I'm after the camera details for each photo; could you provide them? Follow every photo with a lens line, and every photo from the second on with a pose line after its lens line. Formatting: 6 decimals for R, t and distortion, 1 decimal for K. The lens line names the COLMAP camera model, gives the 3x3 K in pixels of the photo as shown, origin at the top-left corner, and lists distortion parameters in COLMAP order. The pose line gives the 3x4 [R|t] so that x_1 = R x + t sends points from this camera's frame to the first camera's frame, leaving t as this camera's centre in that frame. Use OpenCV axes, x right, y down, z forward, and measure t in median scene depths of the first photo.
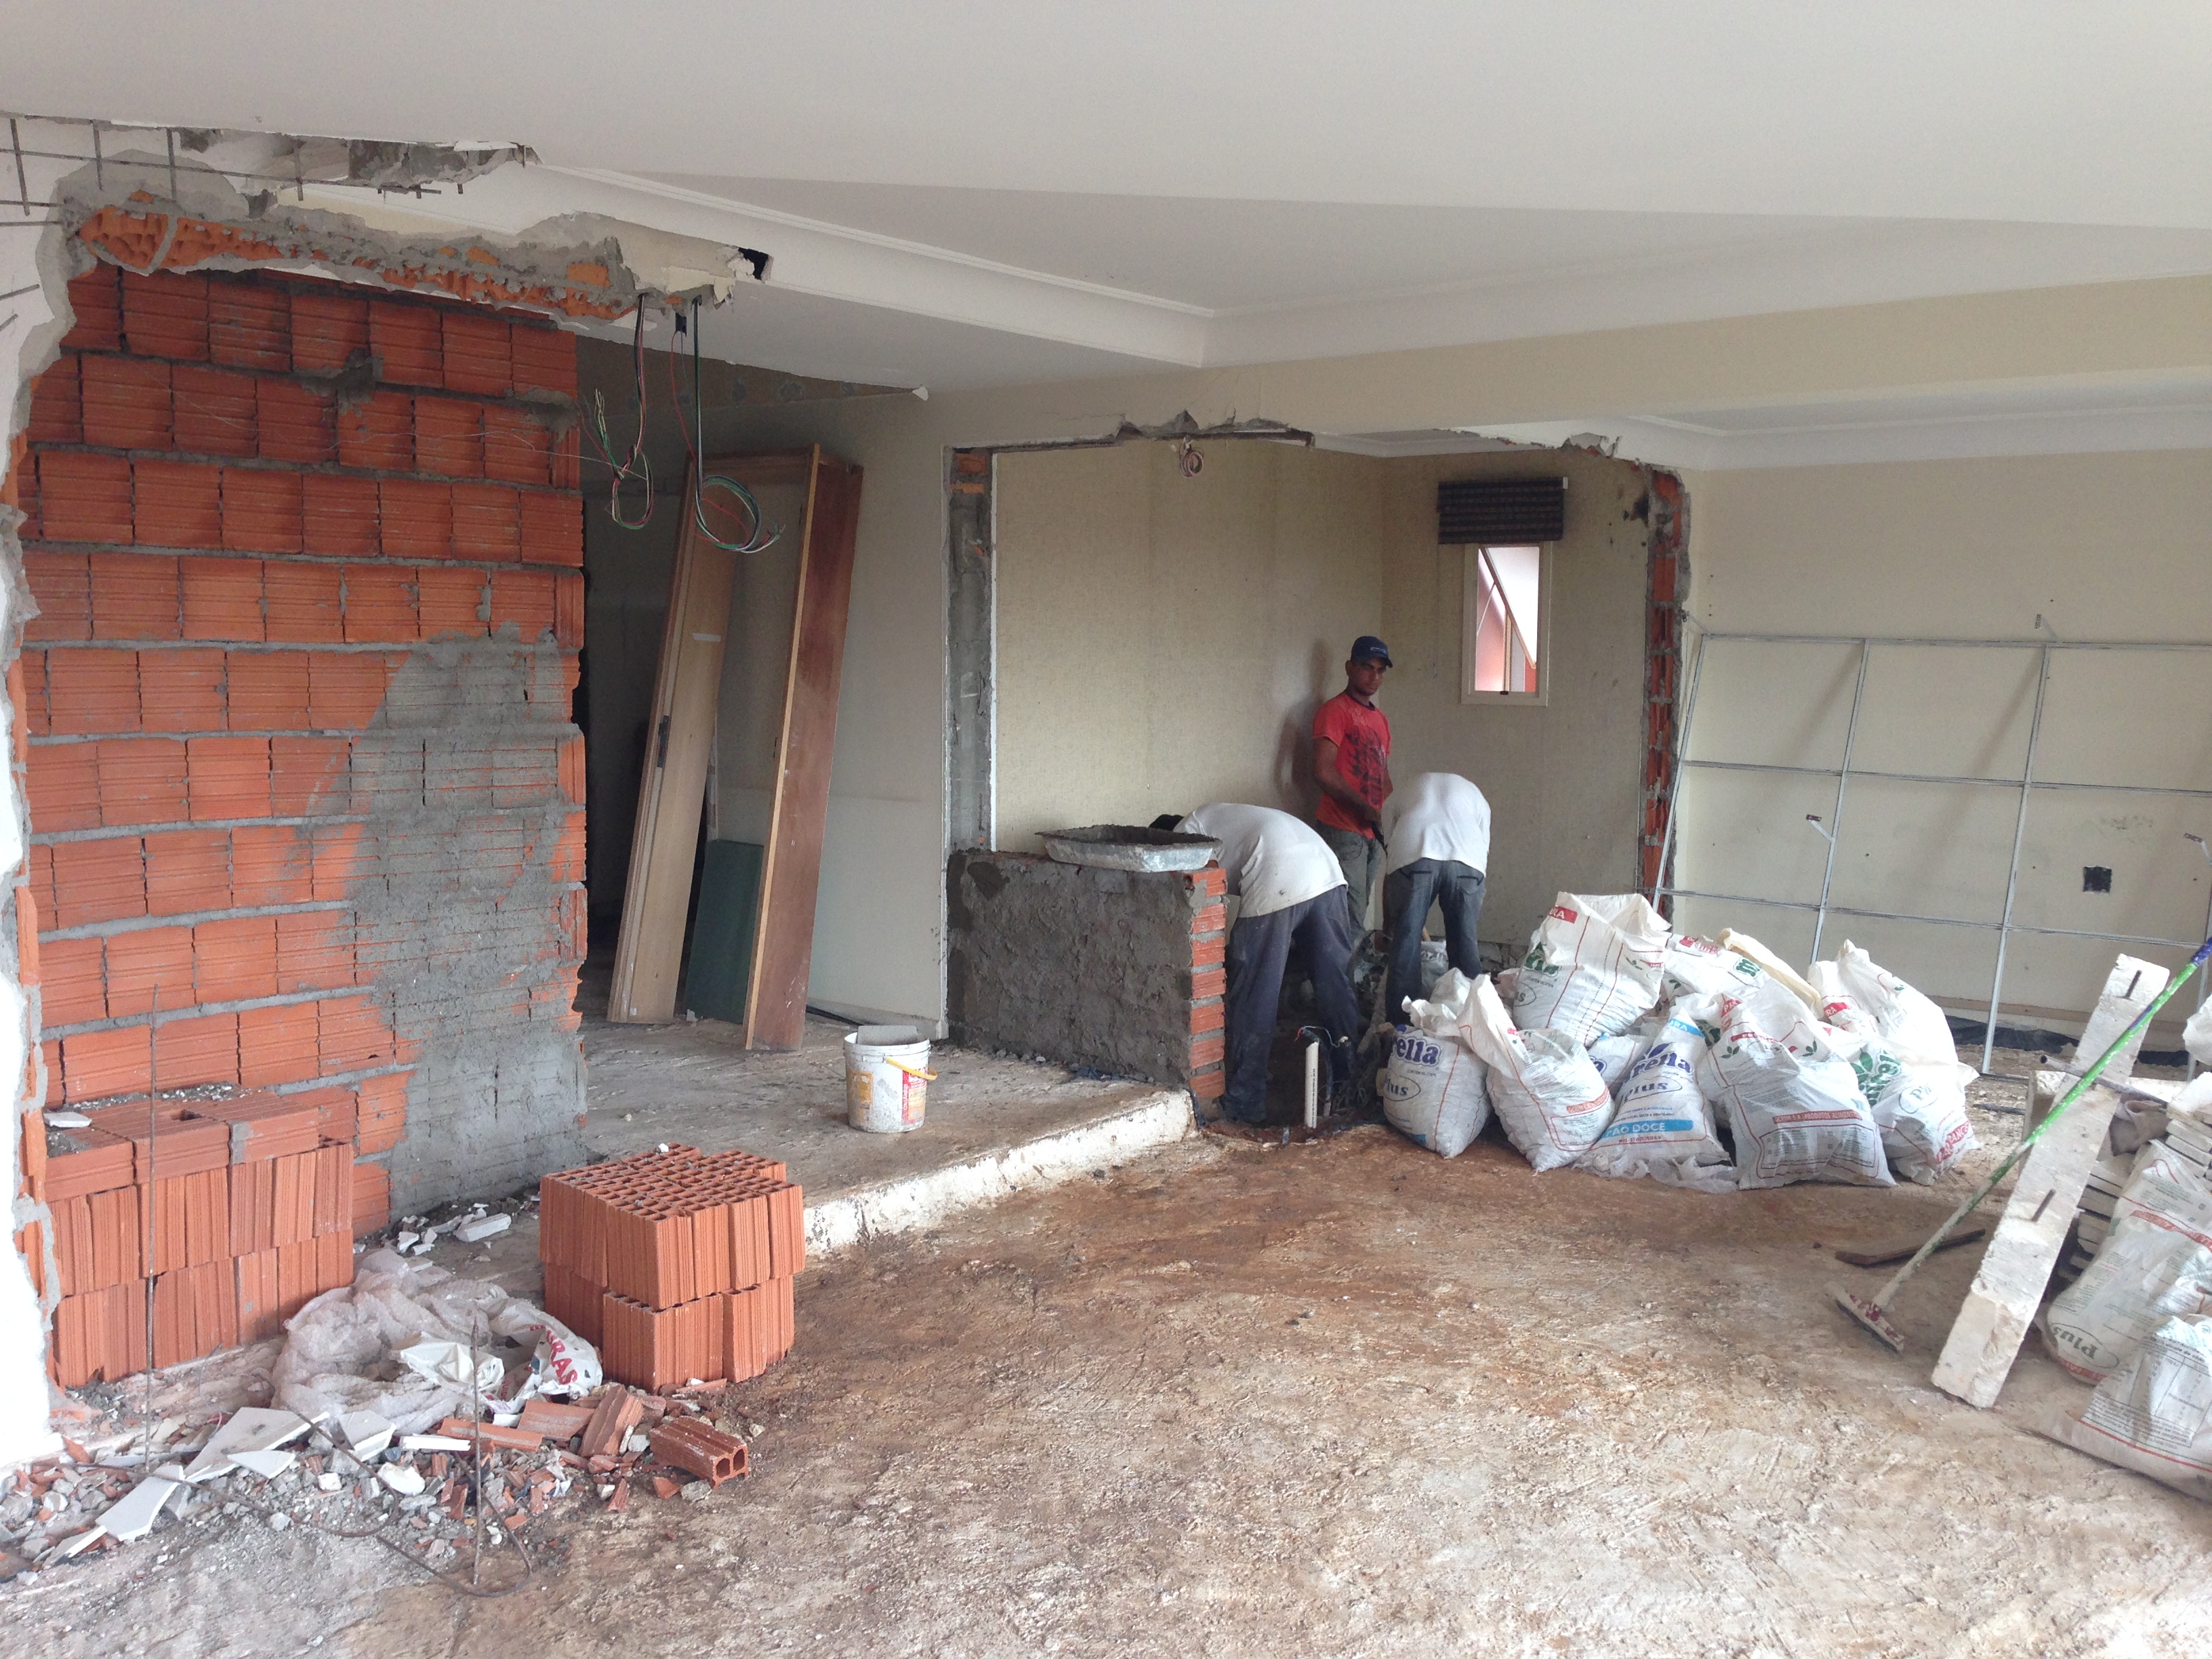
lens RADIAL K [[2016.7, 0, 1110.5], [0, 2016.7, 826.6], [0, 0, 1]] dist [0.108291, -0.196485]
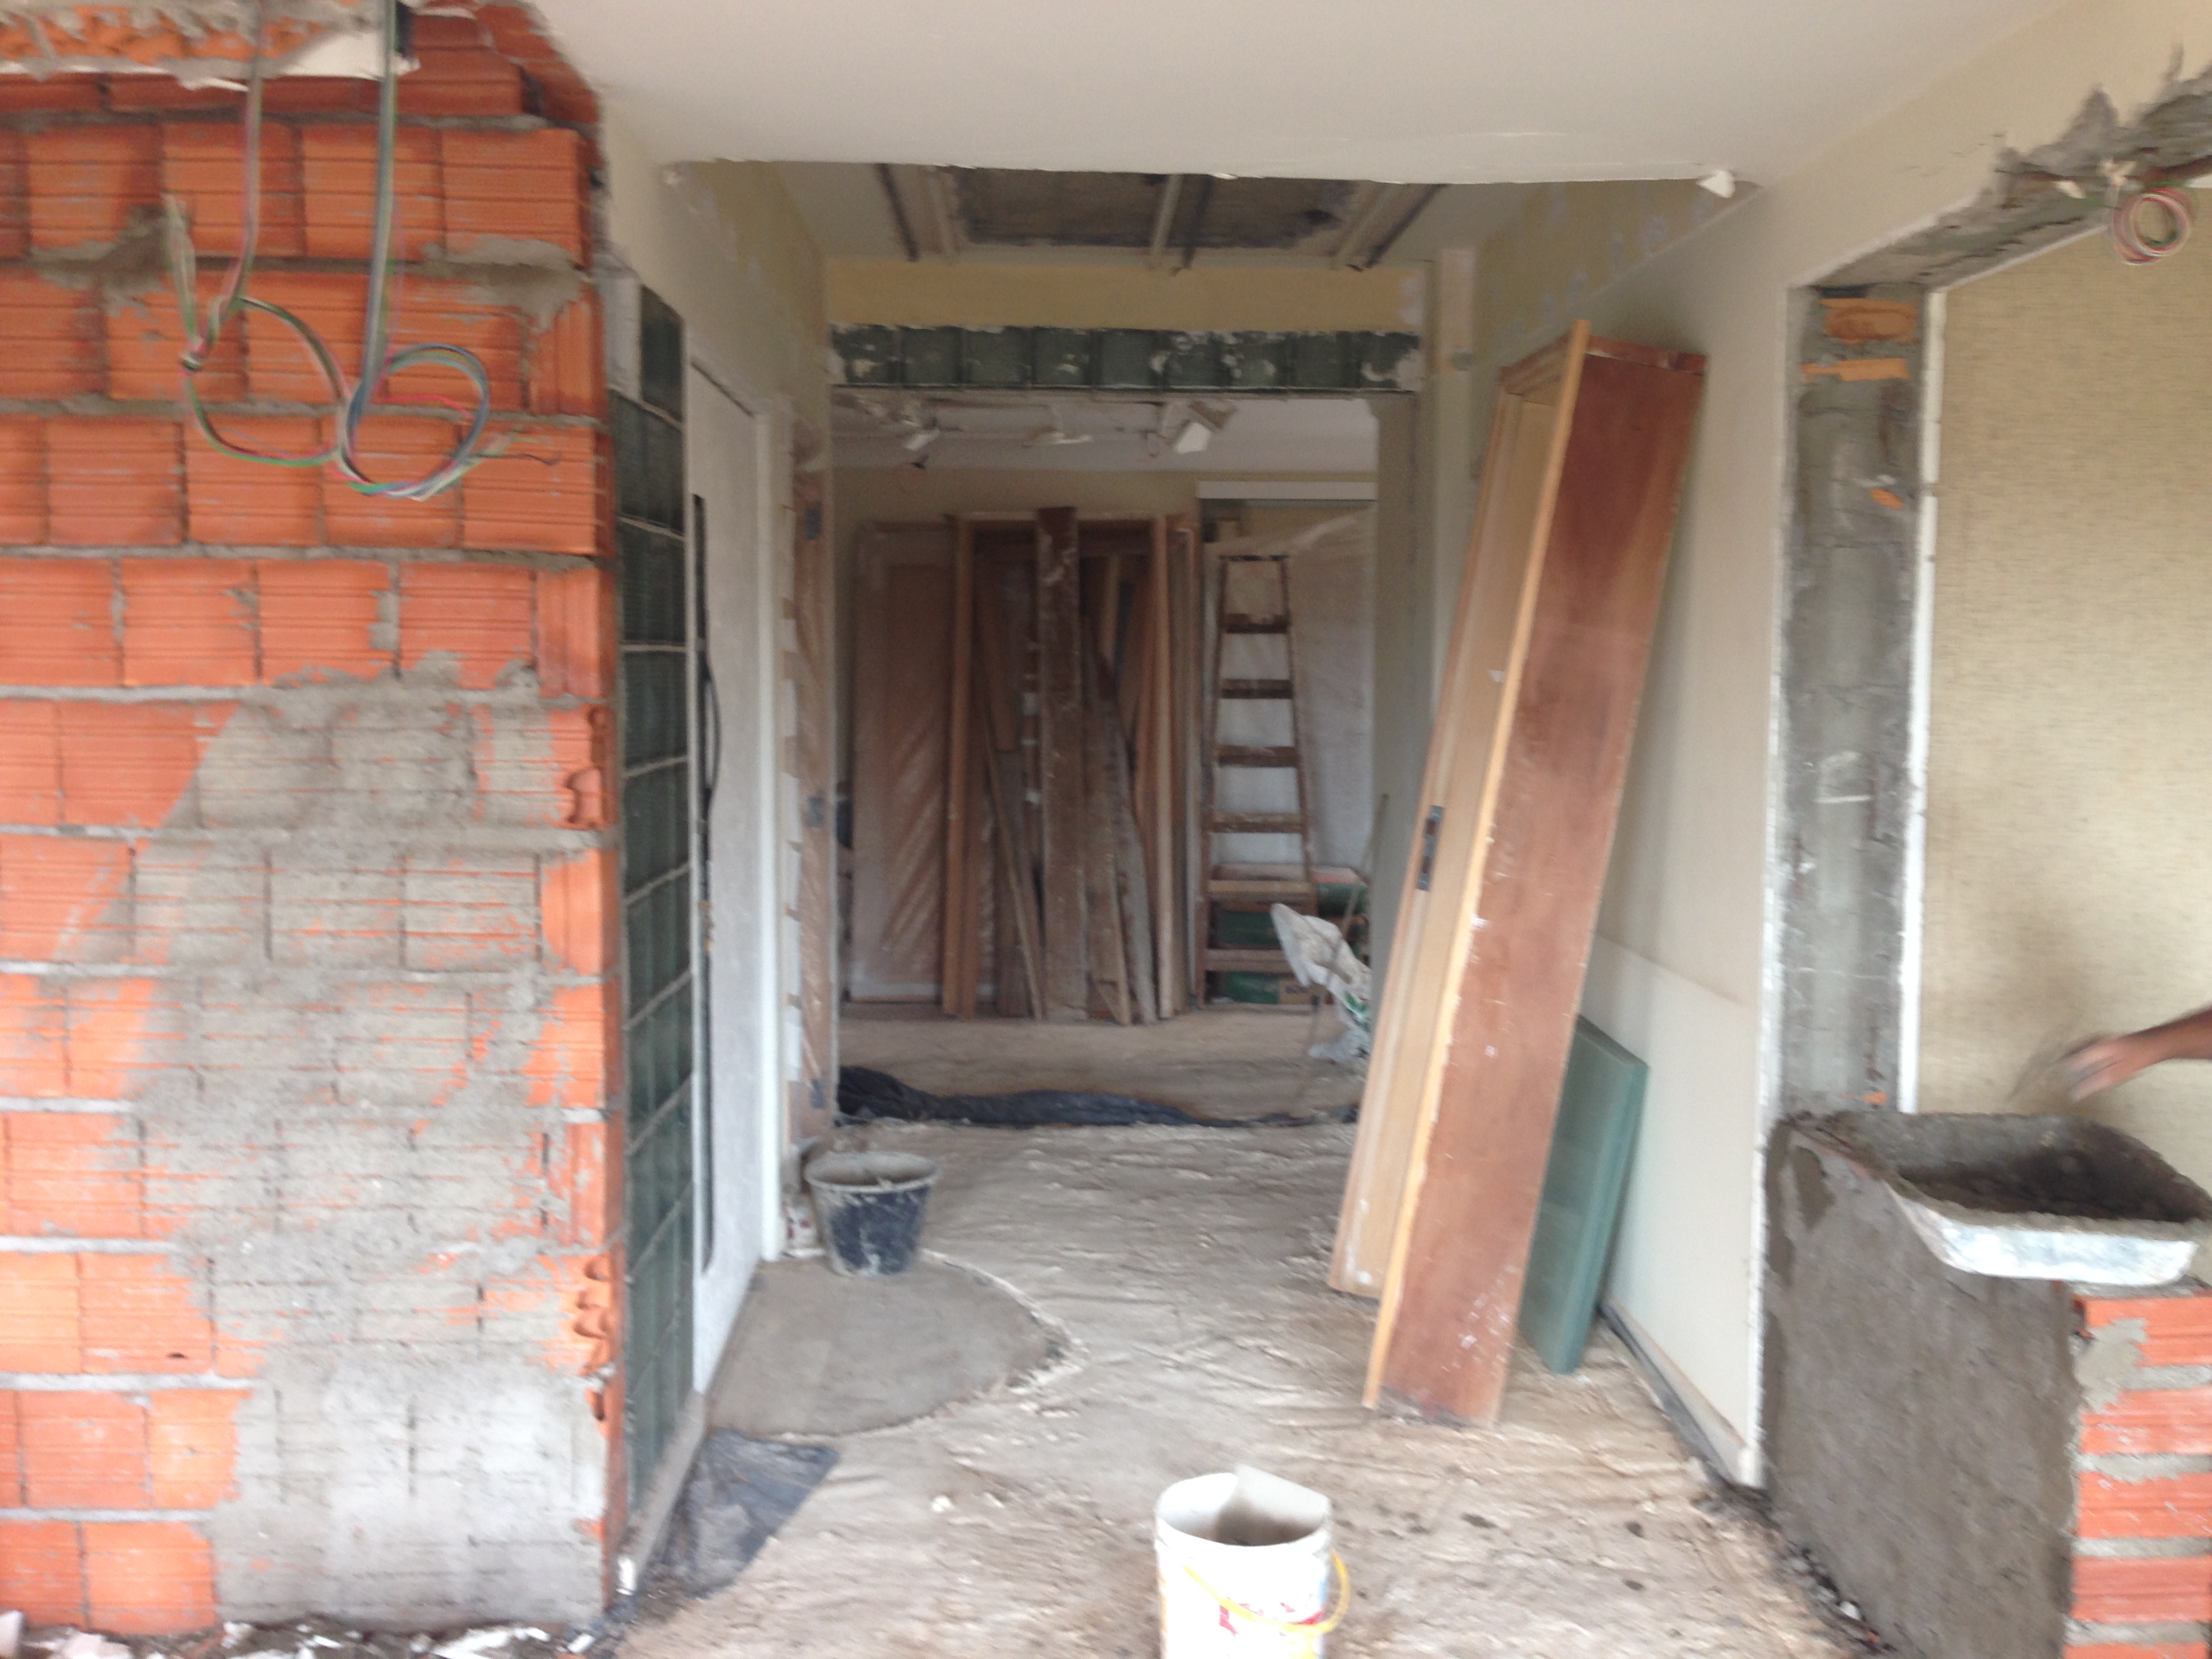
lens RADIAL K [[2016.7, 0, 1110.5], [0, 2016.7, 826.6], [0, 0, 1]] dist [0.108291, -0.196485]
pose [[0.638562, 0.057070, -0.767452, 0.274576], [-0.073878, 0.997187, 0.012684, -0.072990], [0.766016, 0.048598, 0.640981, 0.782394]]
